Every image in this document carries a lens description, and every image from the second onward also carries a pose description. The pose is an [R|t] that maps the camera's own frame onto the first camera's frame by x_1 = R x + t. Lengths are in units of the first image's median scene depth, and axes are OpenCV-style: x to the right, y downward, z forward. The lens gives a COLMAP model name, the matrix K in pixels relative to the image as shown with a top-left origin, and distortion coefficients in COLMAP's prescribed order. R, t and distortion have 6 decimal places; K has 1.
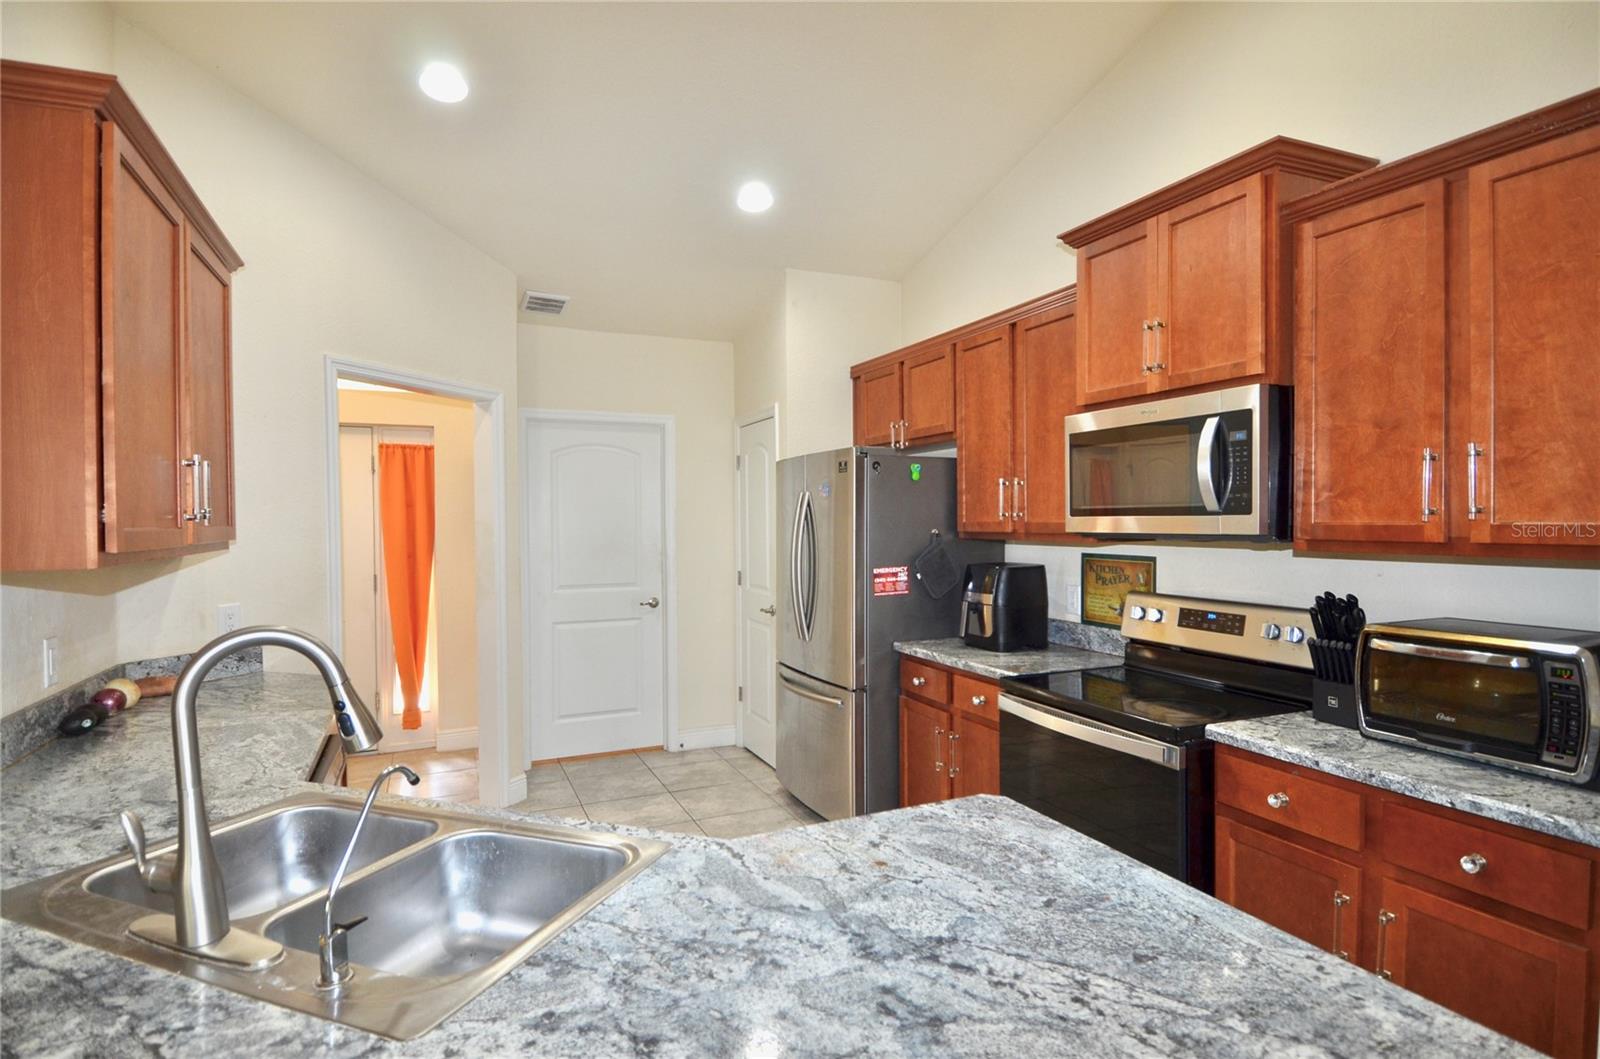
lens RADIAL K [[828.8, 0, 804.4], [0, 828.8, 530.8], [0, 0, 1]] dist [0.045715, -0.050407]
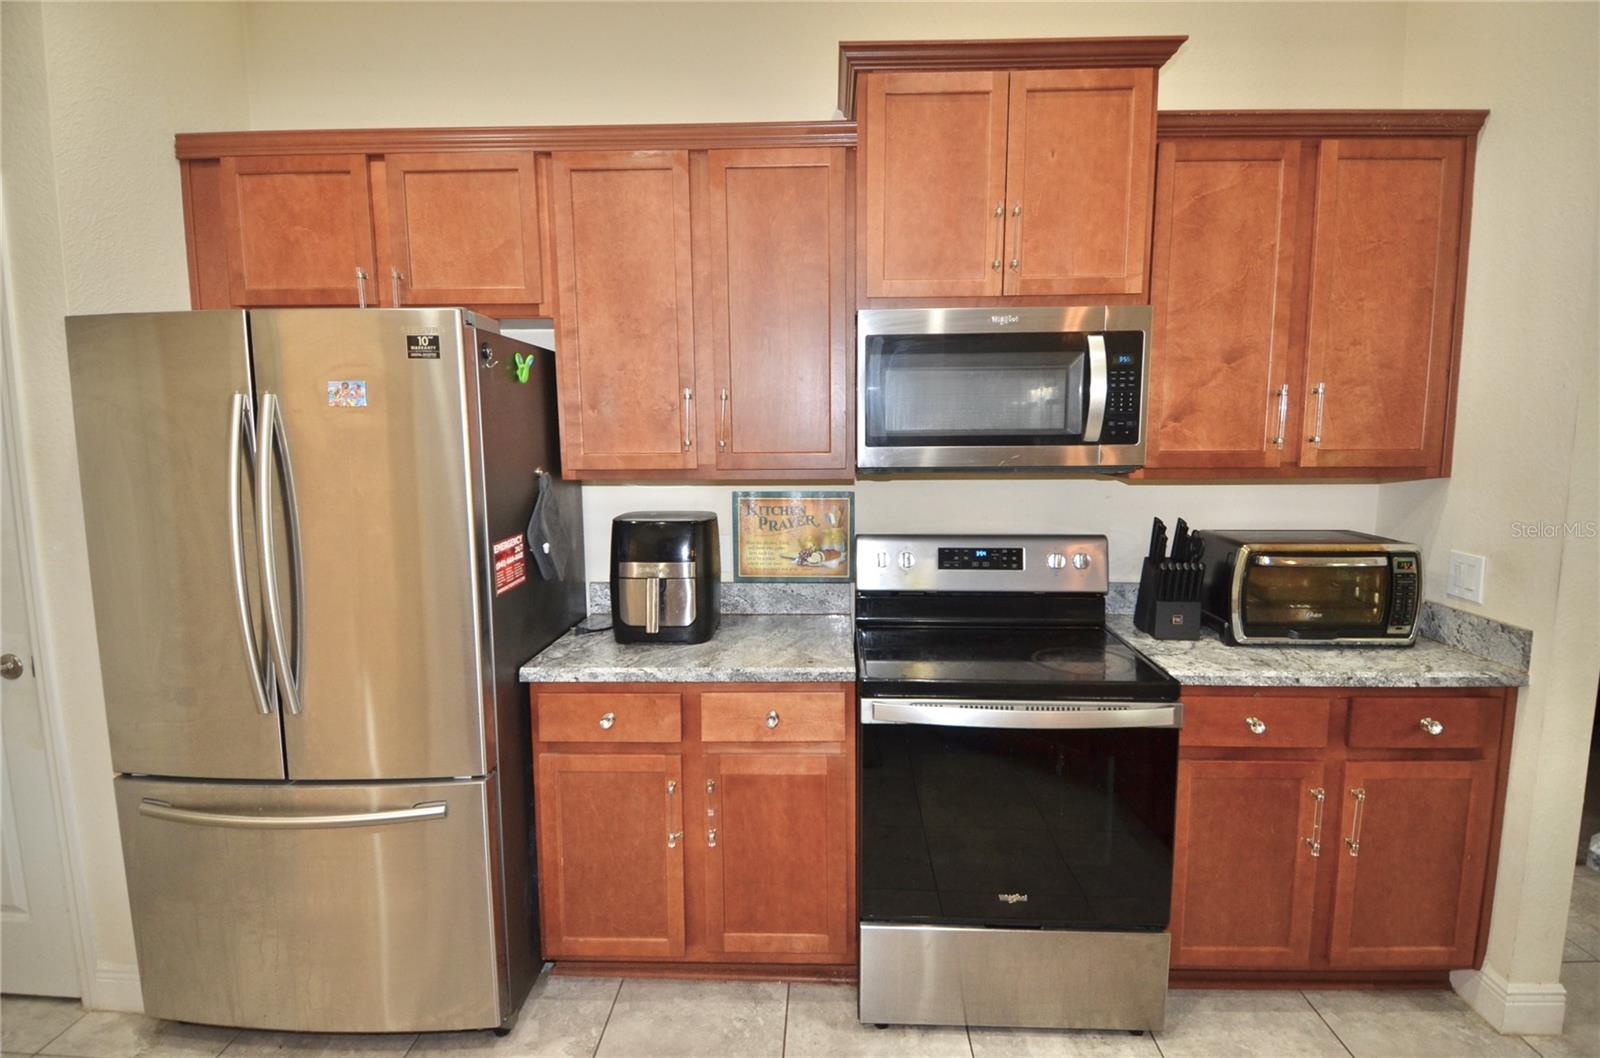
lens RADIAL K [[821.9, 0, 802.3], [0, 821.9, 532.6], [0, 0, 1]] dist [0.050132, -0.053349]
pose [[0.438914, -0.108626, 0.891939, -0.477253], [0.016311, 0.993465, 0.112964, -0.031196], [-0.898381, -0.035033, 0.437818, 0.905160]]
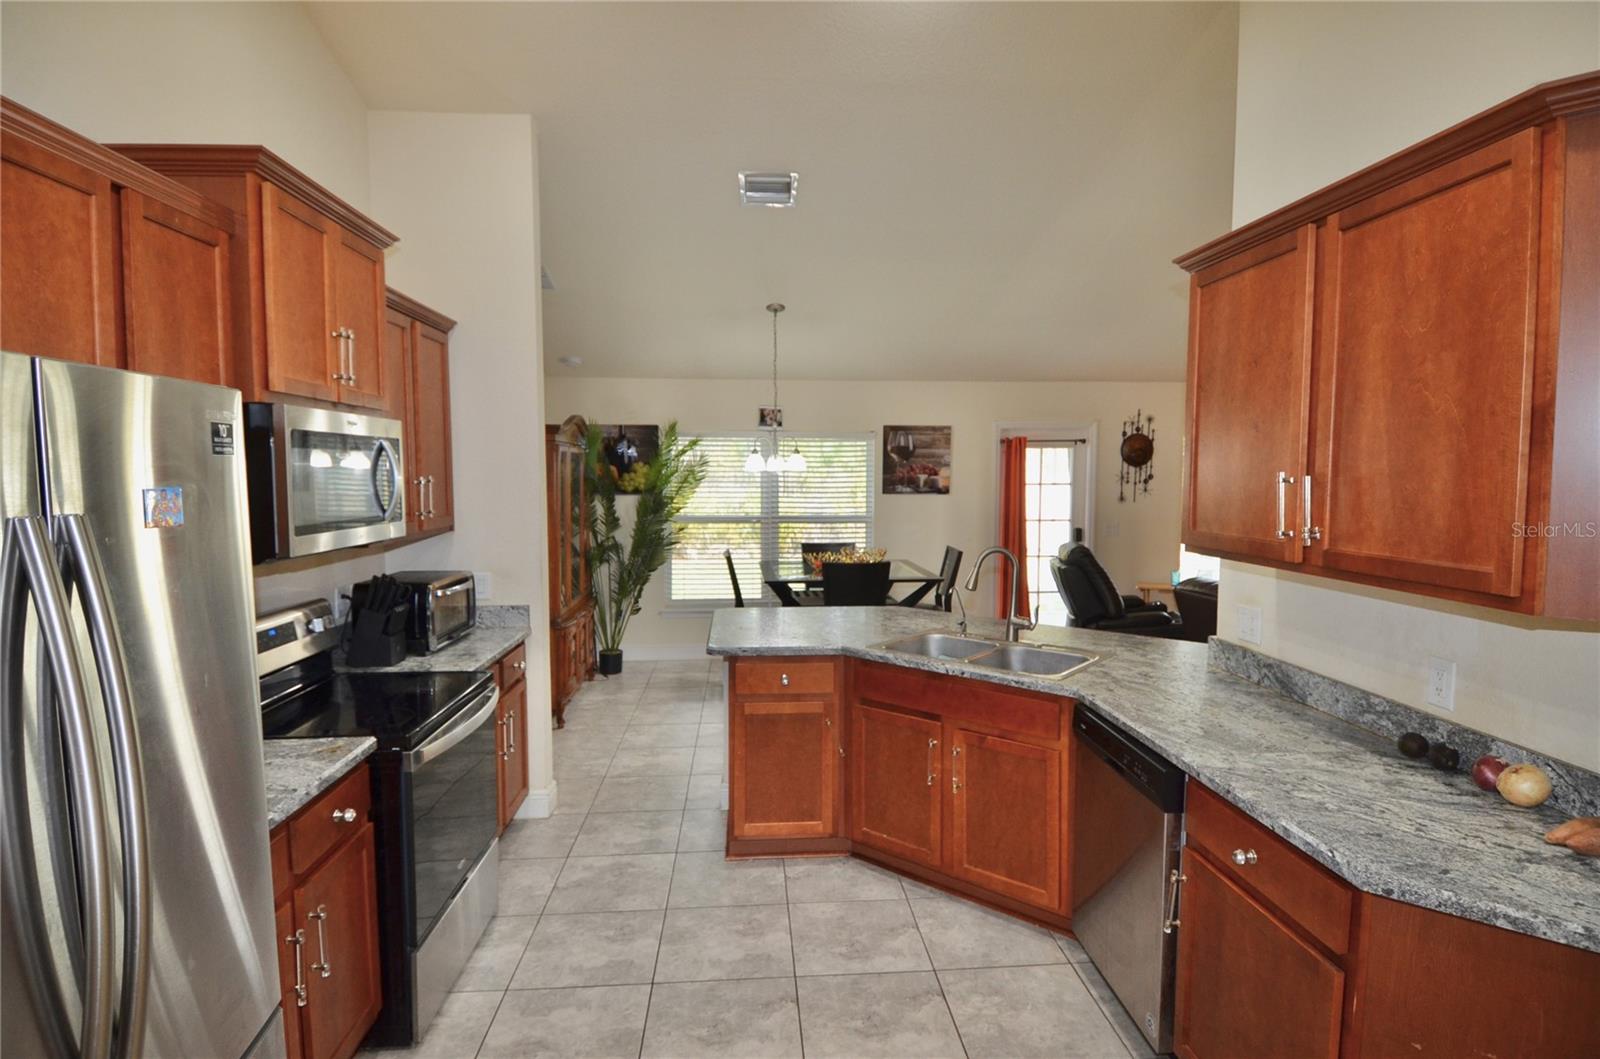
lens RADIAL K [[828.8, 0, 804.4], [0, 828.8, 530.8], [0, 0, 1]] dist [0.045715, -0.050407]
pose [[-0.939551, -0.016702, 0.342002, -0.484842], [0.012369, 0.996502, 0.082647, -0.100883], [-0.342186, 0.081881, -0.936058, 1.956320]]
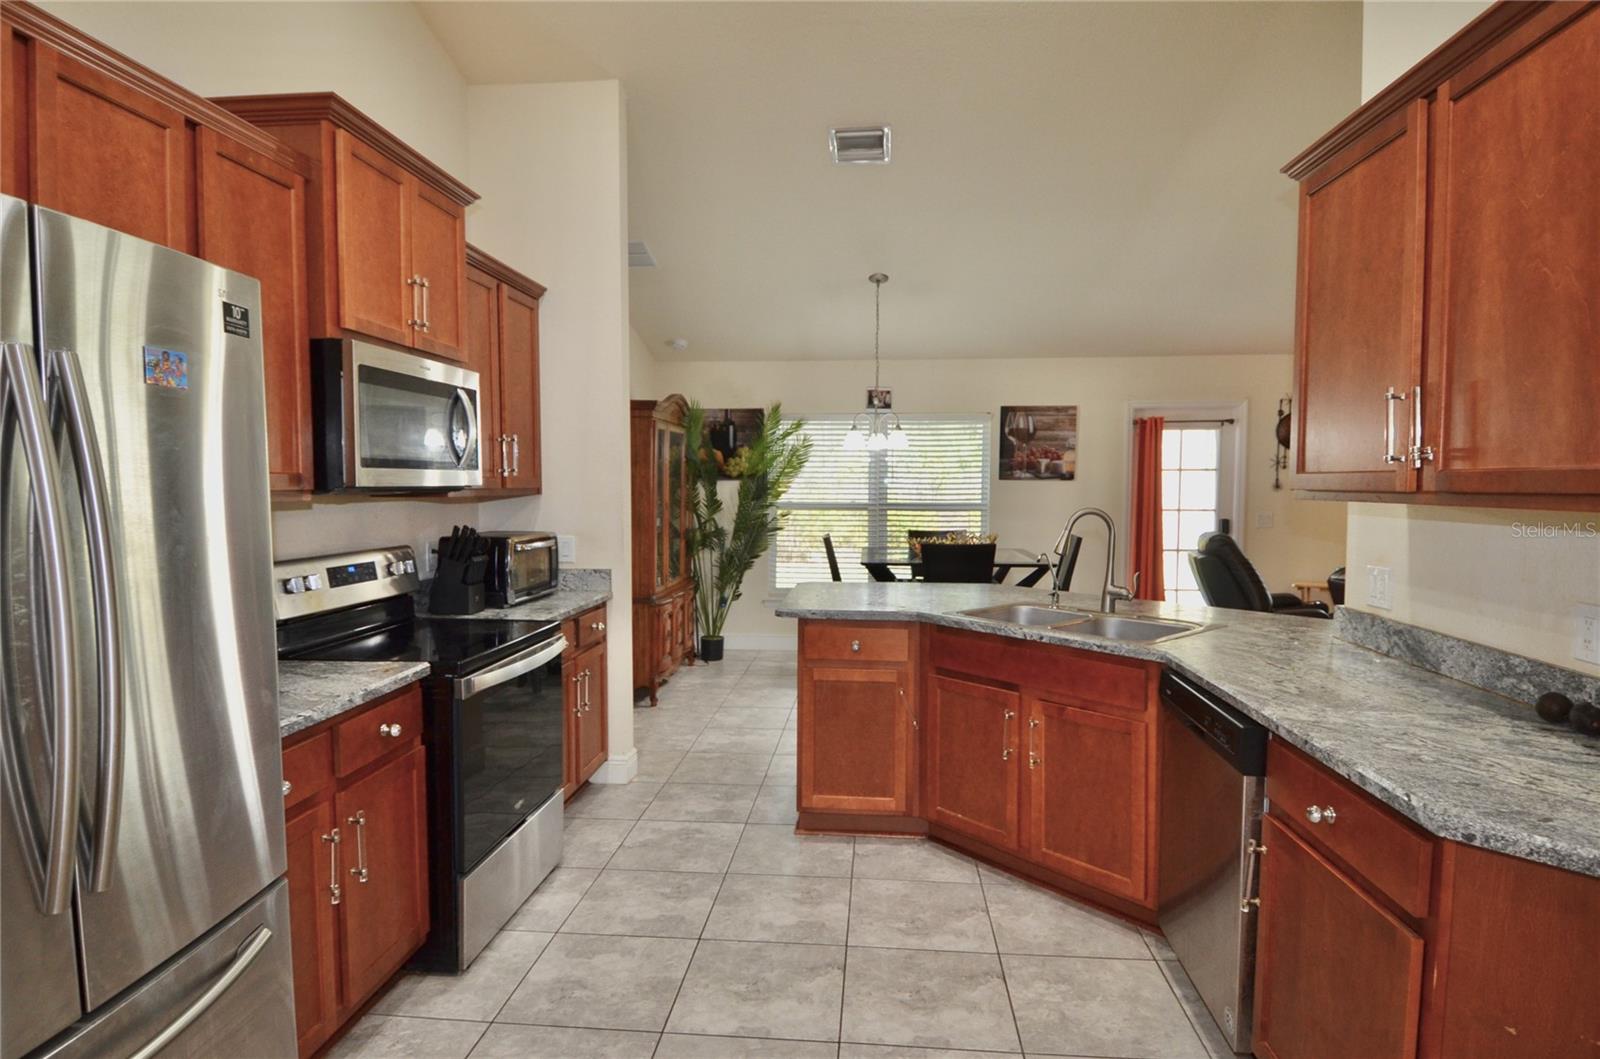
lens RADIAL K [[864.4, 0, 805.1], [0, 864.4, 529.7], [0, 0, 1]] dist [0.054909, -0.058462]
pose [[-0.872391, -0.021056, 0.488355, -0.586126], [0.011936, 0.997856, 0.064346, -0.007828], [-0.488663, 0.061964, -0.870269, 1.913941]]
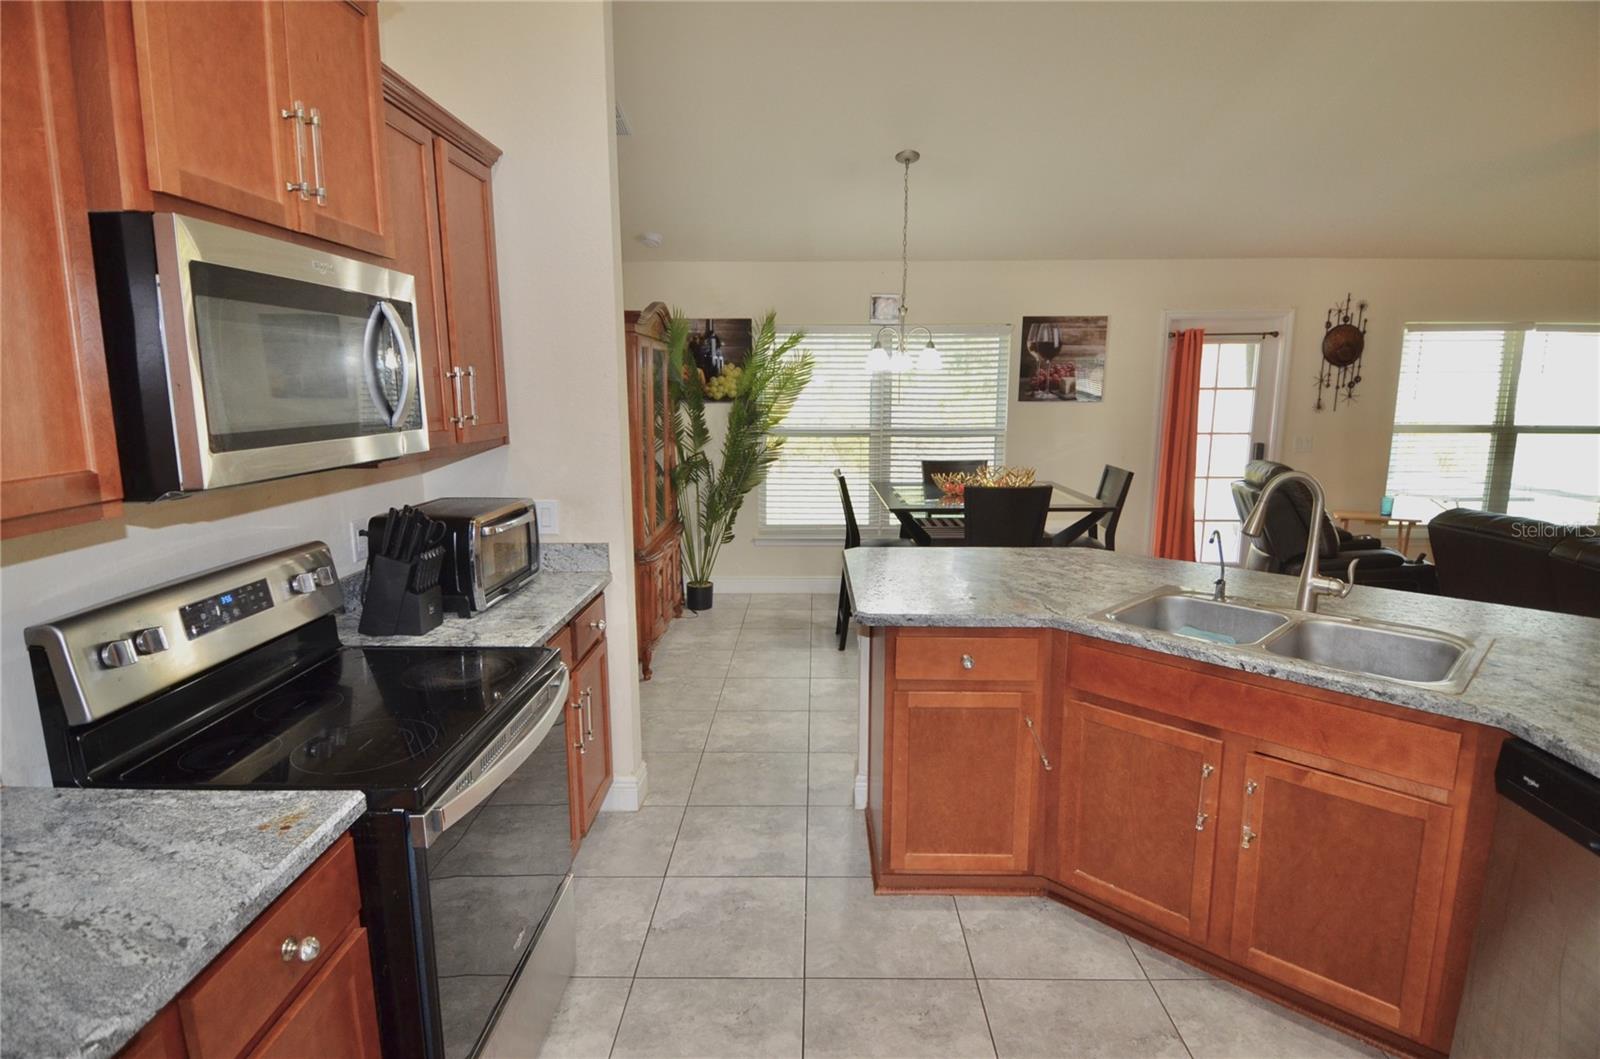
lens RADIAL K [[828.8, 0, 804.4], [0, 828.8, 530.8], [0, 0, 1]] dist [0.045715, -0.050407]
pose [[-0.907109, -0.063652, 0.416055, -0.193960], [0.015143, 0.982923, 0.183392, -0.066973], [-0.420623, 0.172657, -0.890655, 1.591983]]
